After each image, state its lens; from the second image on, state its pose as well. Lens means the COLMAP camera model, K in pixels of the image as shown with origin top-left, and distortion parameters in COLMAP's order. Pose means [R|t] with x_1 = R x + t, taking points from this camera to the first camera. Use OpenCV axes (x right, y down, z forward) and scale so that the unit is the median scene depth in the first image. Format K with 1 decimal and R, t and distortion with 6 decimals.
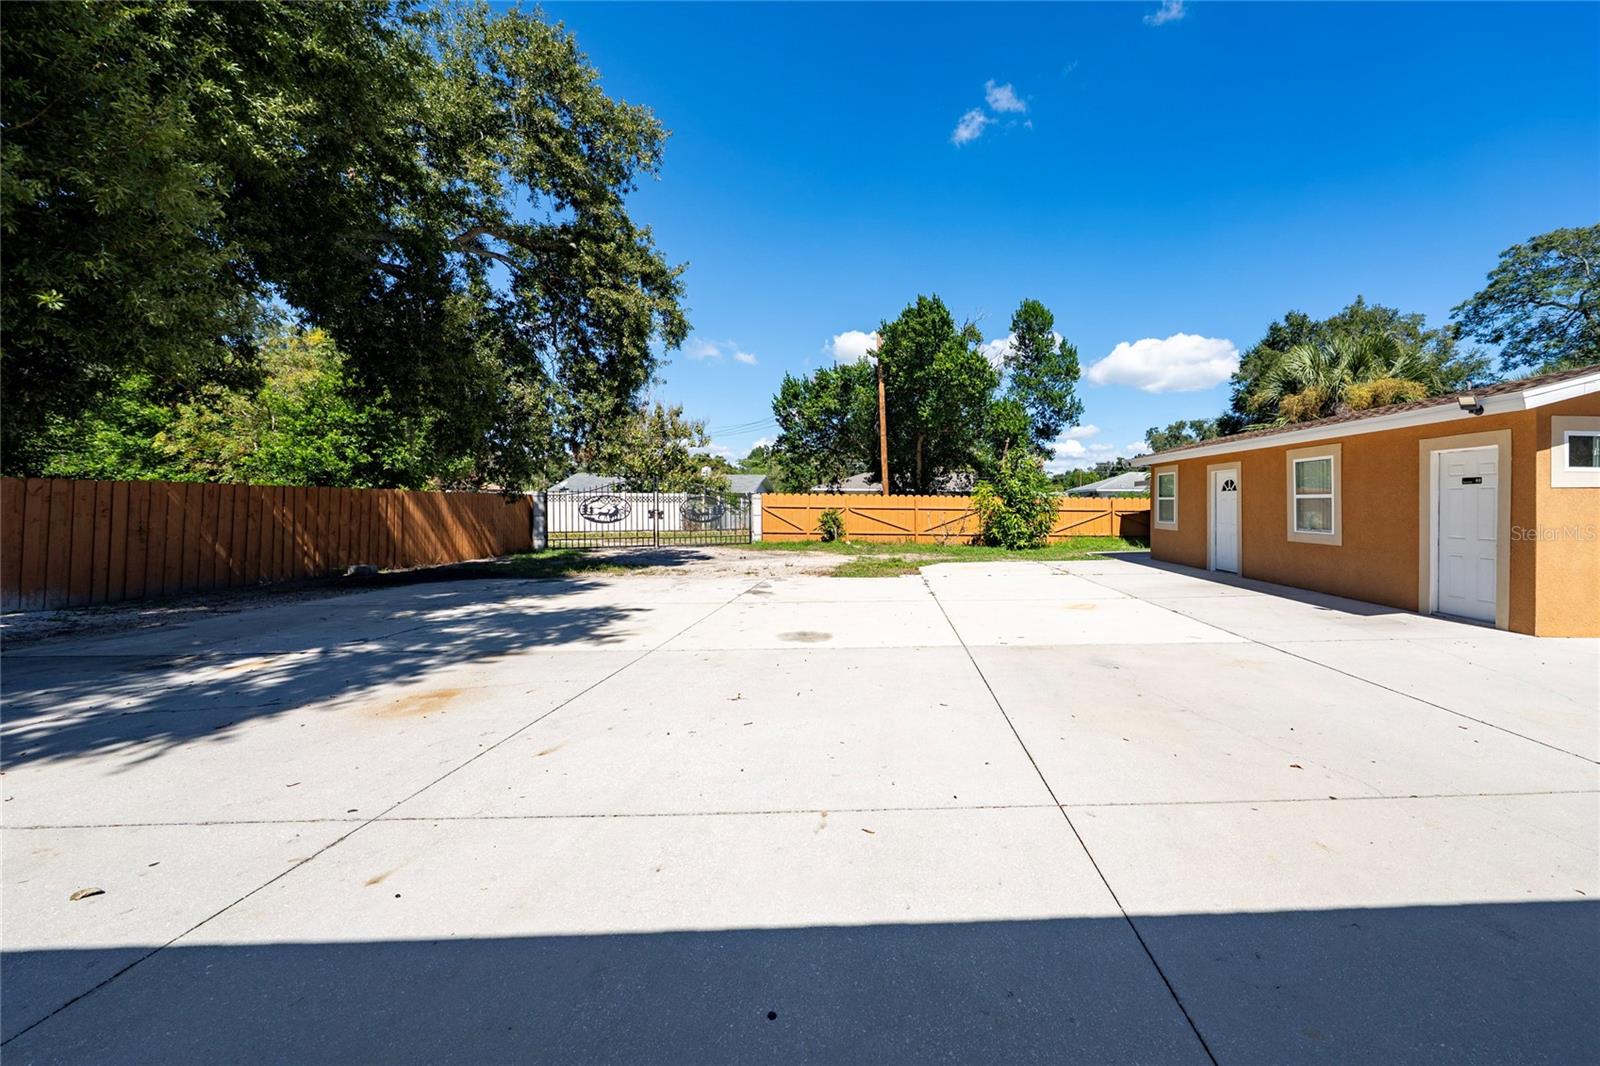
lens RADIAL K [[604.9, 0, 917.0], [0, 604.9, 507.8], [0, 0, 1]] dist [-0.012563, 0.000009]
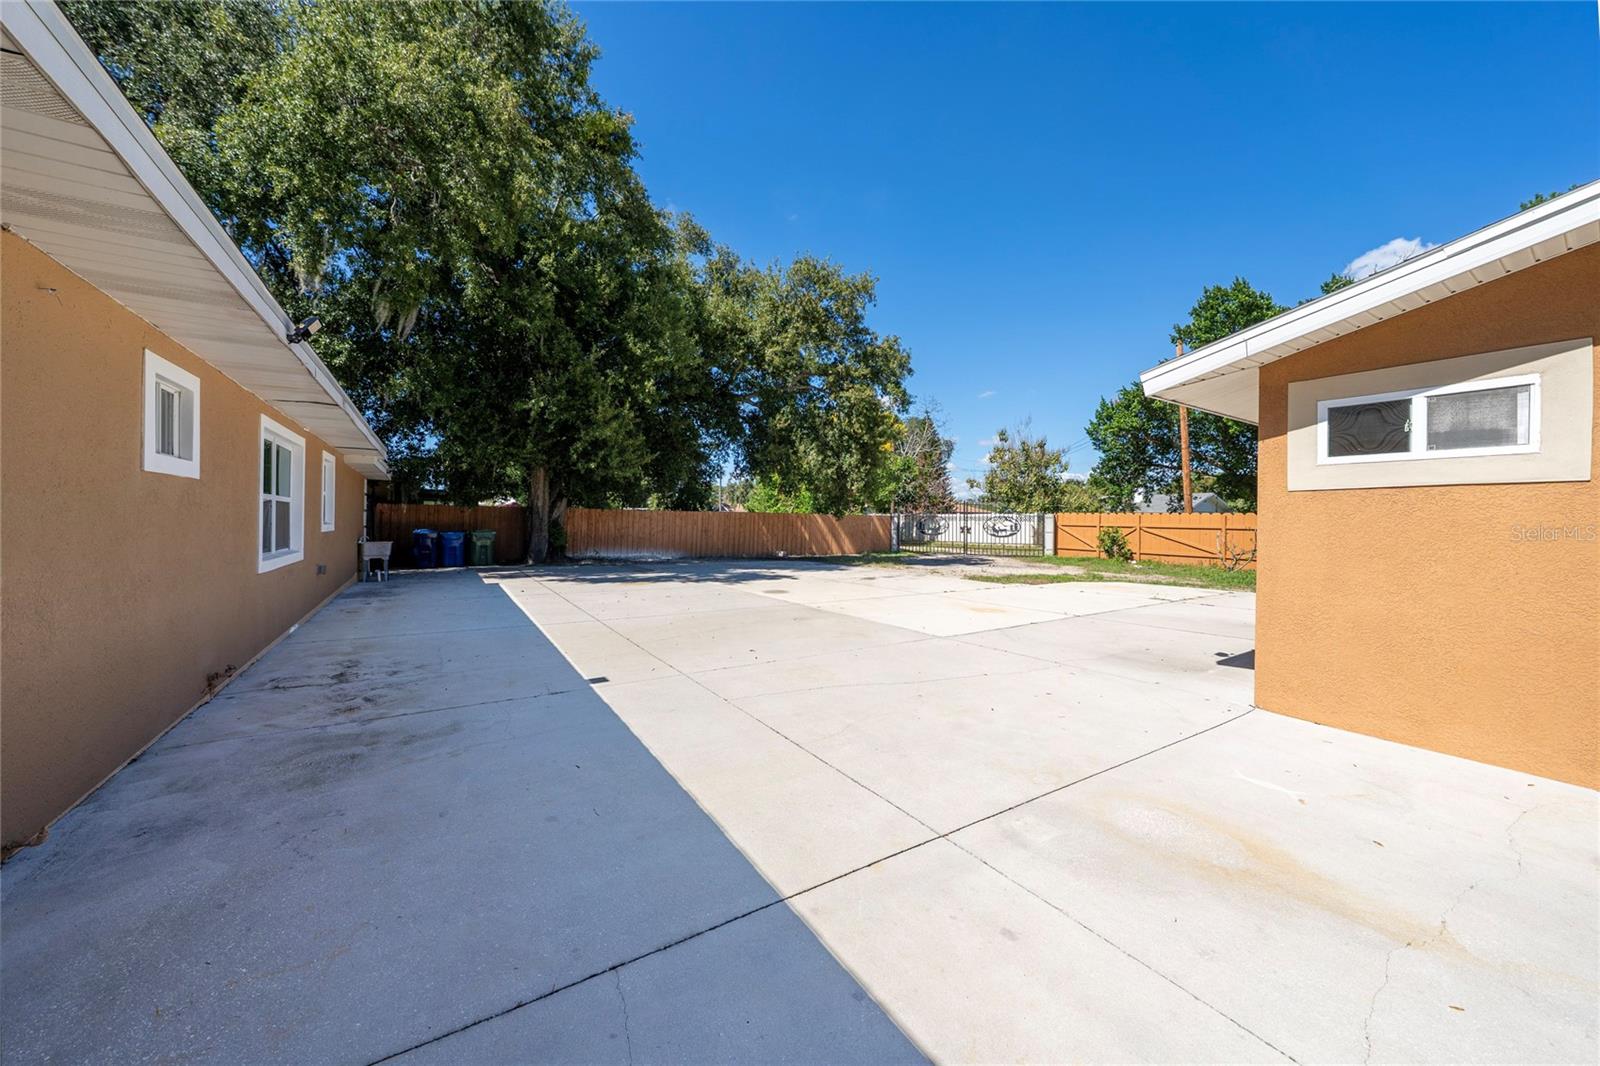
lens RADIAL K [[549.5, 0, 788.2], [0, 549.5, 532.0], [0, 0, 1]] dist [-0.000446, -0.000073]
pose [[0.496806, 0.018561, -0.867663, 0.398840], [-0.012868, 0.999819, 0.014020, 0.003132], [0.867766, 0.004199, 0.496954, 0.062930]]
